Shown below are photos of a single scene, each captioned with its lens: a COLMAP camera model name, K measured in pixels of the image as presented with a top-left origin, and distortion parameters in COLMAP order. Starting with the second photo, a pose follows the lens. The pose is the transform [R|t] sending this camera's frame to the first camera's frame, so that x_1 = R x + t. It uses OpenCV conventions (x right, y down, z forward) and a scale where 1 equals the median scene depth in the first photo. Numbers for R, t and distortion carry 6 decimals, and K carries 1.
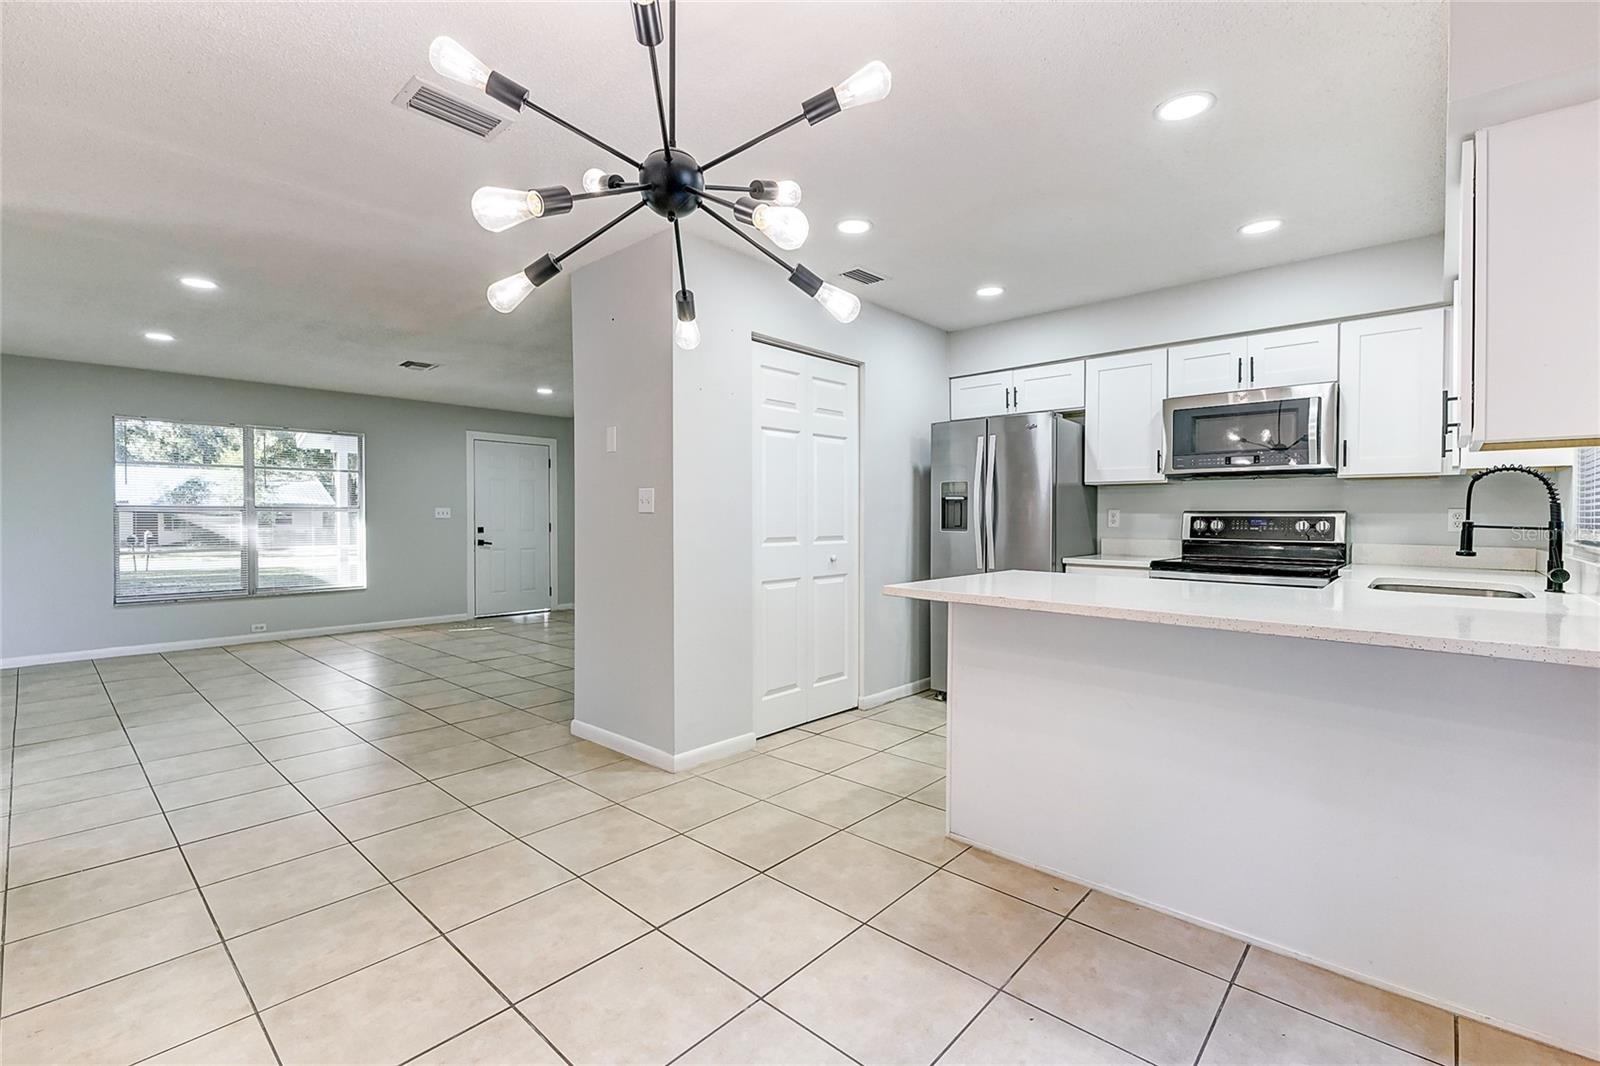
lens RADIAL K [[715.4, 0, 800.0], [0, 715.4, 533.0], [0, 0, 1]] dist [-0.001936, -0.000288]
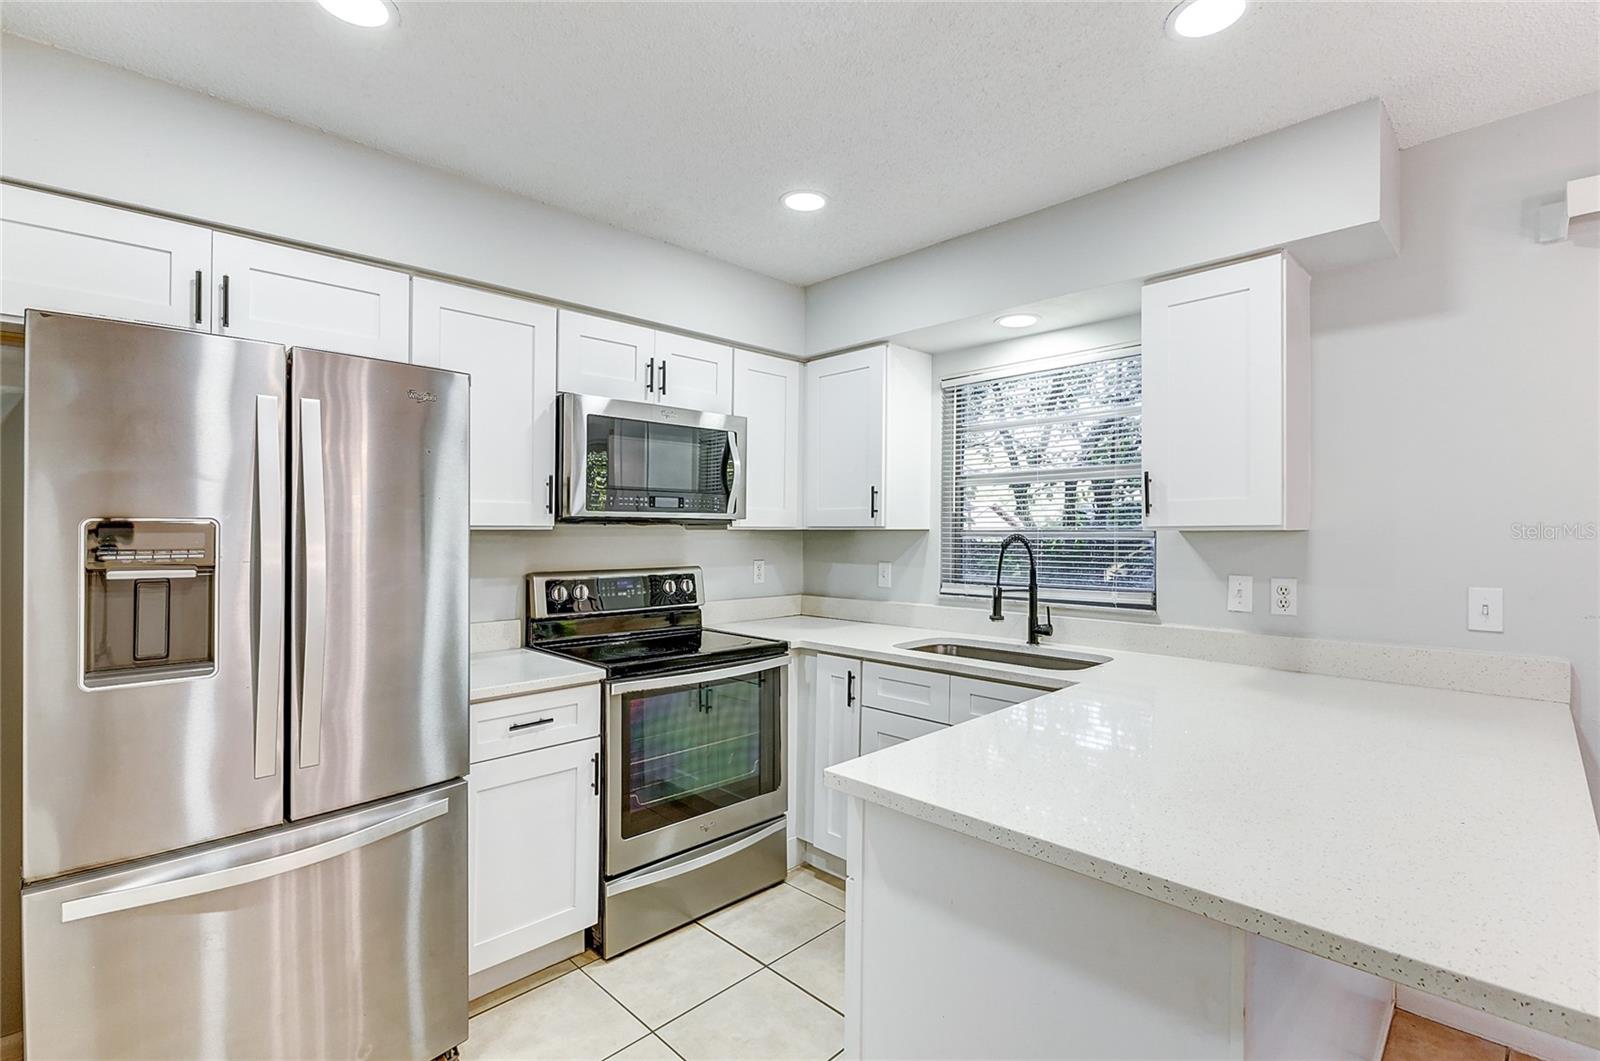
lens RADIAL K [[715.4, 0, 800.0], [0, 715.4, 530.5], [0, 0, 1]] dist [-0.001936, -0.000288]
pose [[0.063089, -0.000544, 0.998008, -0.082389], [0.022178, 0.999754, -0.000857, -0.066777], [-0.997761, 0.022187, 0.063086, 0.780059]]
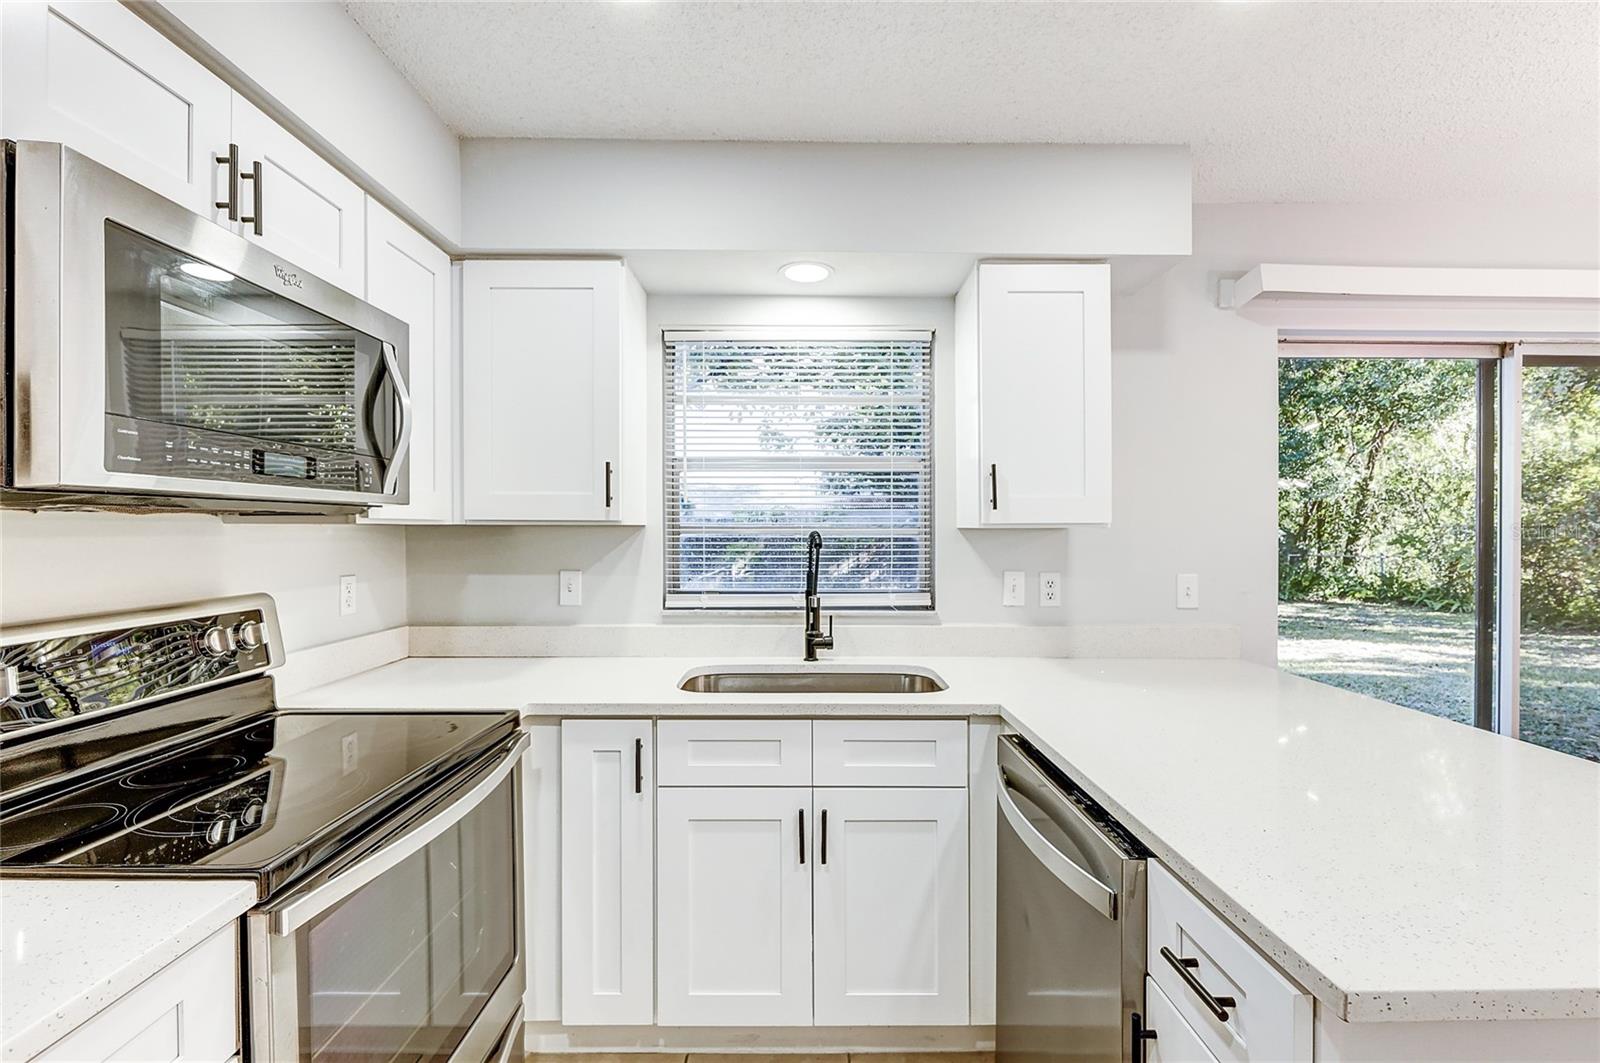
lens RADIAL K [[701.8, 0, 801.3], [0, 701.8, 539.5], [0, 0, 1]] dist [0.000939, -0.000479]
pose [[-0.668144, -0.015099, 0.743878, 0.200193], [0.012641, 0.999419, 0.031640, -0.070605], [-0.743924, 0.030544, -0.667566, 0.988759]]
